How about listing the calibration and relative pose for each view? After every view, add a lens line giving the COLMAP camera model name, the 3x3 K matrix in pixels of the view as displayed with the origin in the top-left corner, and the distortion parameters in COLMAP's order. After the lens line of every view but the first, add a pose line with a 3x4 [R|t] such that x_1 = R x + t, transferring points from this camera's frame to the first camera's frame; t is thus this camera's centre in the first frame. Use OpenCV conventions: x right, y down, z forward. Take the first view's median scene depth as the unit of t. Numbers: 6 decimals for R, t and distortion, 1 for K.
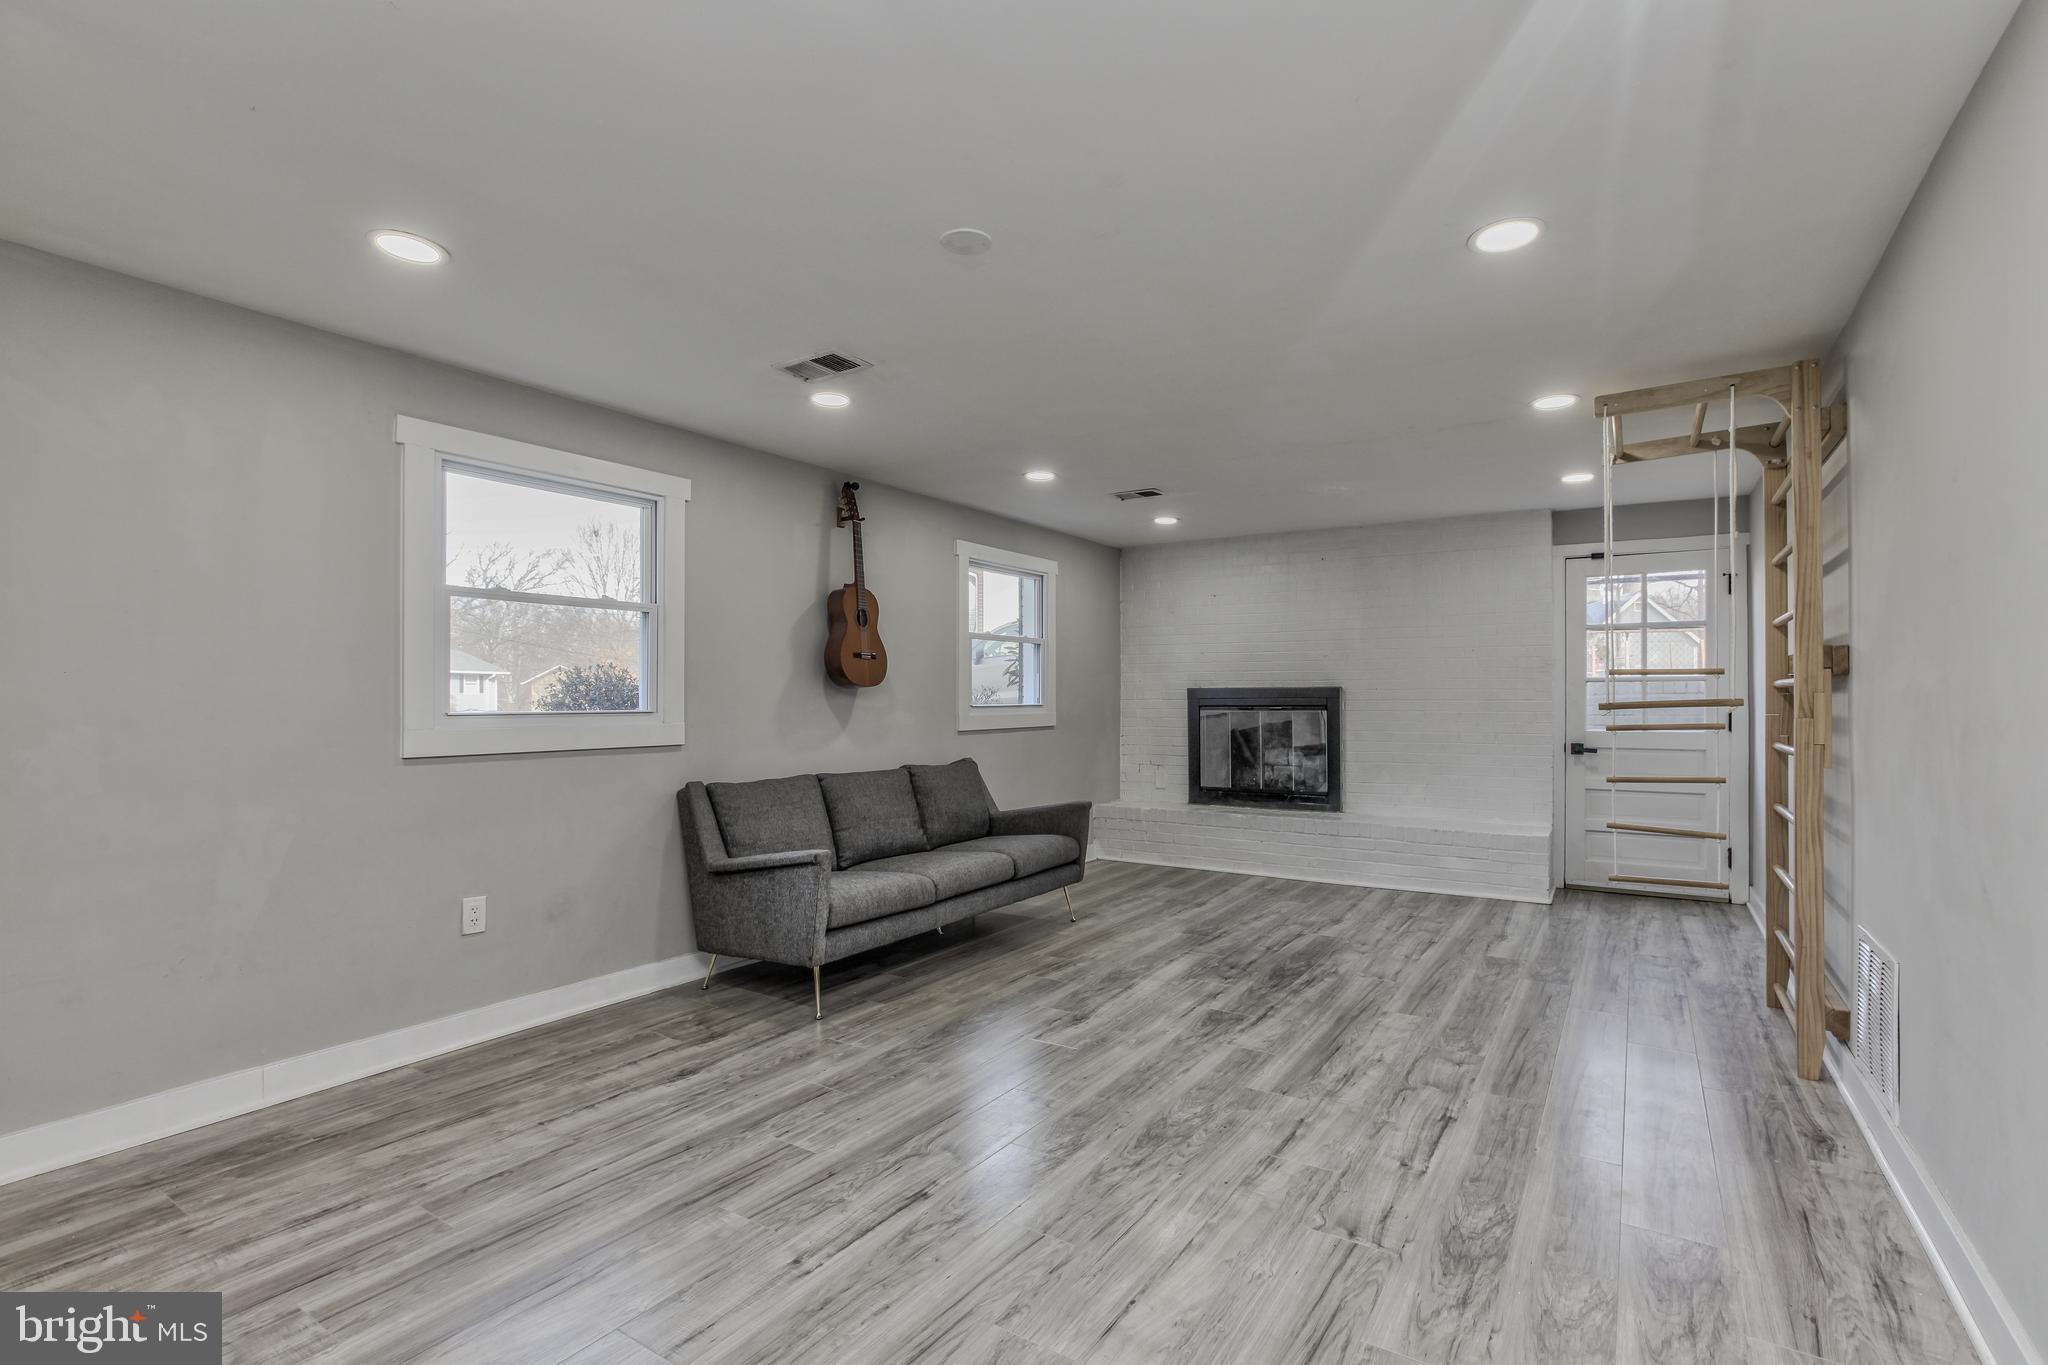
lens RADIAL K [[932.6, 0, 1035.2], [0, 932.6, 690.3], [0, 0, 1]] dist [-0.033821, 0.006822]
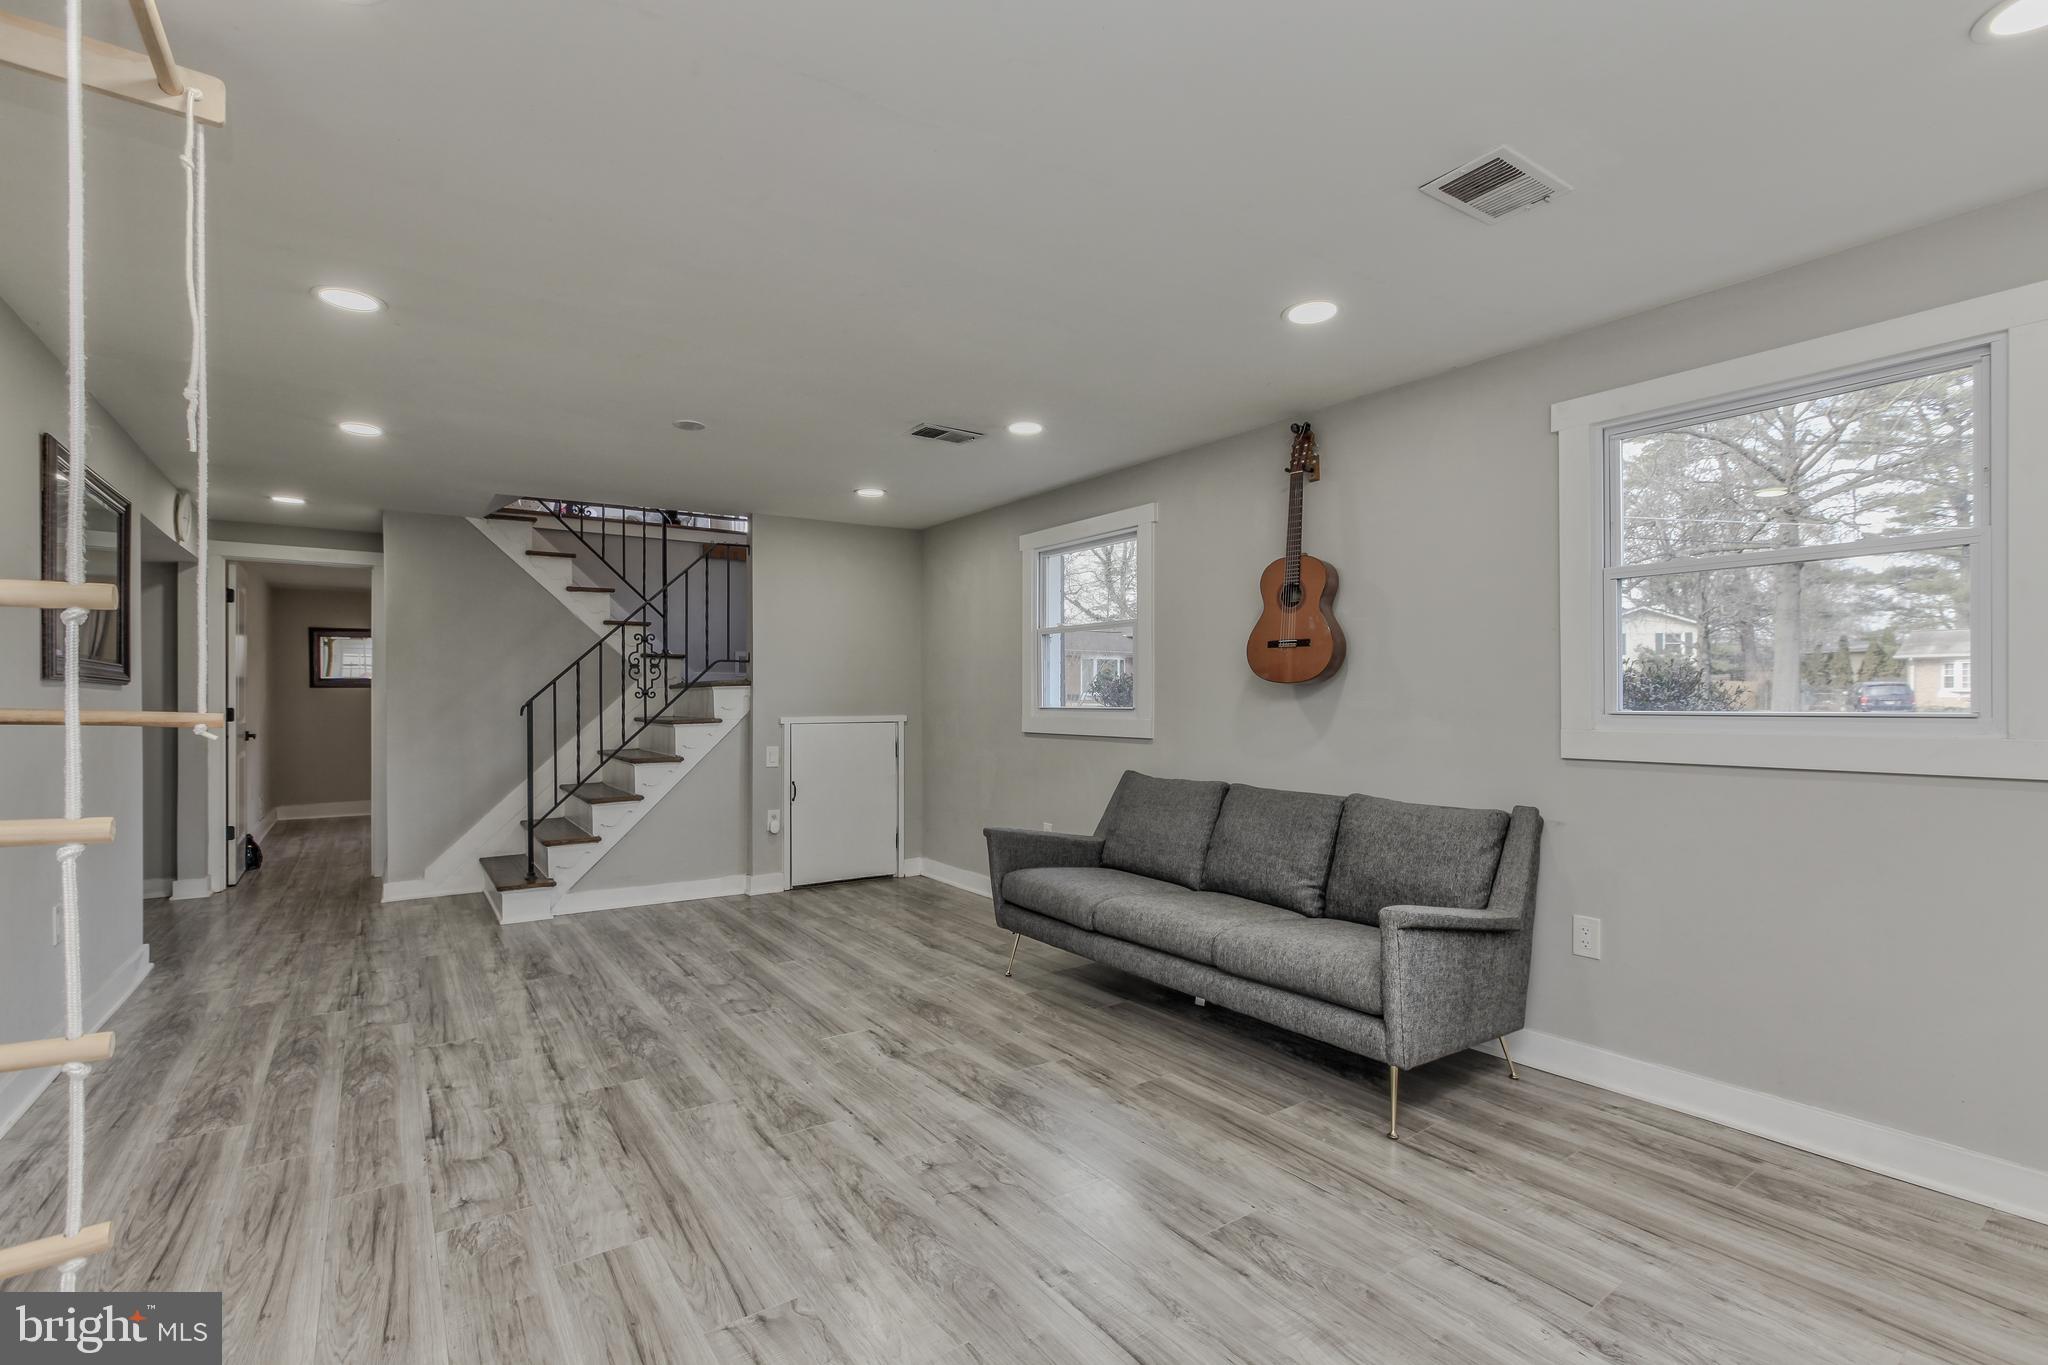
lens RADIAL K [[932.6, 0, 1040.7], [0, 932.6, 682.0], [0, 0, 1]] dist [-0.033821, 0.006822]
pose [[-0.359791, -0.017459, -0.932870, 0.870477], [0.009319, 0.999708, -0.022304, 0.013681], [0.932986, -0.016718, -0.359523, 1.508009]]
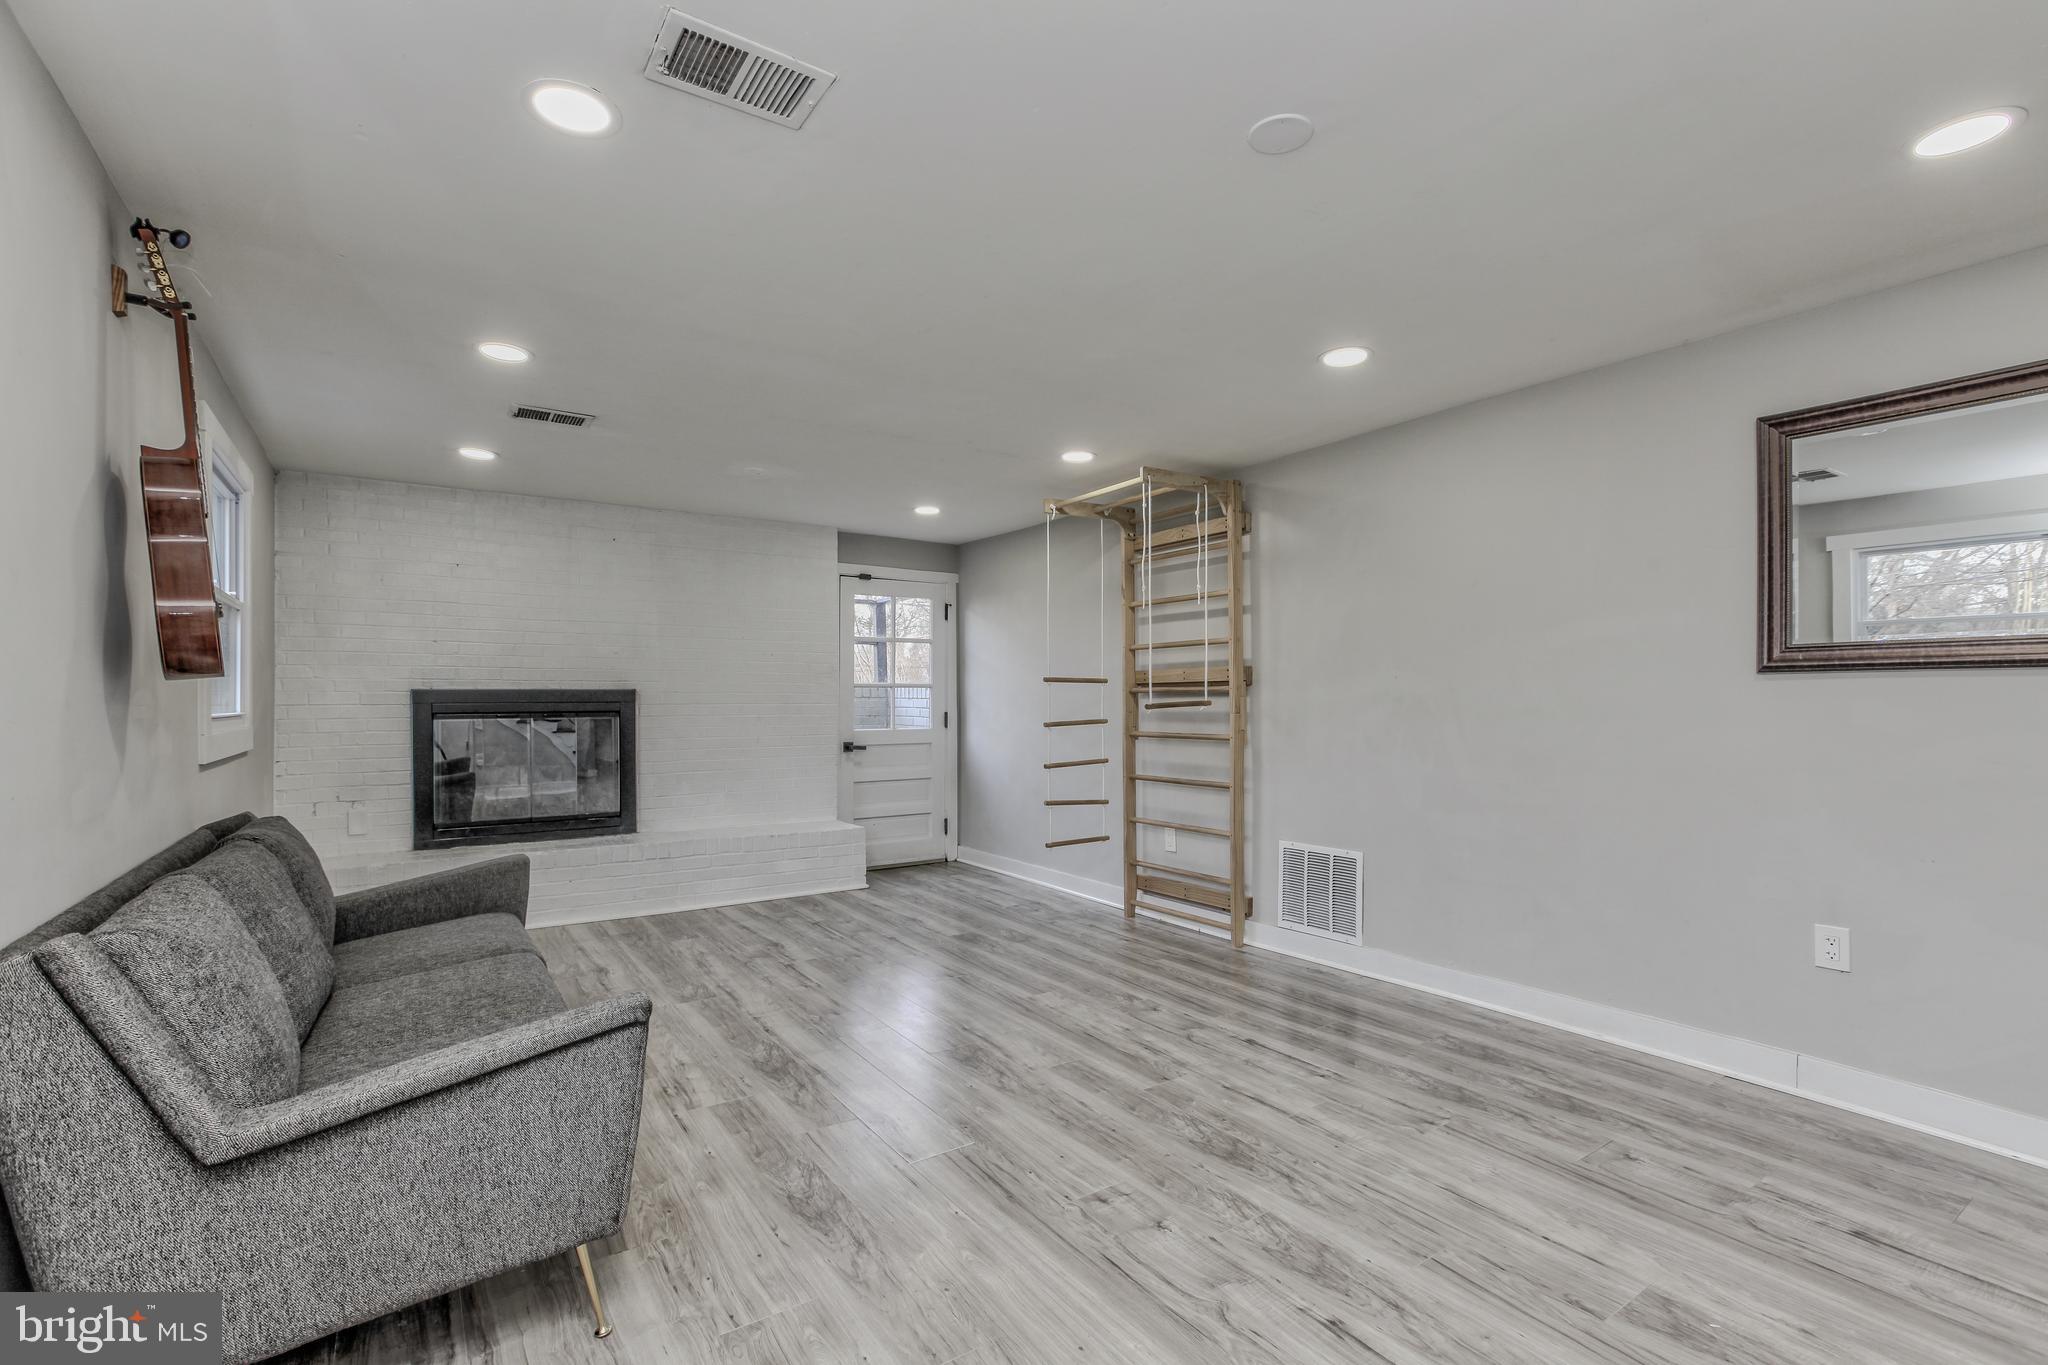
lens RADIAL K [[932.6, 0, 1027.9], [0, 932.6, 700.1], [0, 0, 1]] dist [-0.033821, 0.006822]
pose [[0.391306, 0.002173, 0.920258, -0.618554], [-0.003618, 0.999993, -0.000822, 0.011707], [-0.920254, -0.003008, 0.391311, 0.613679]]
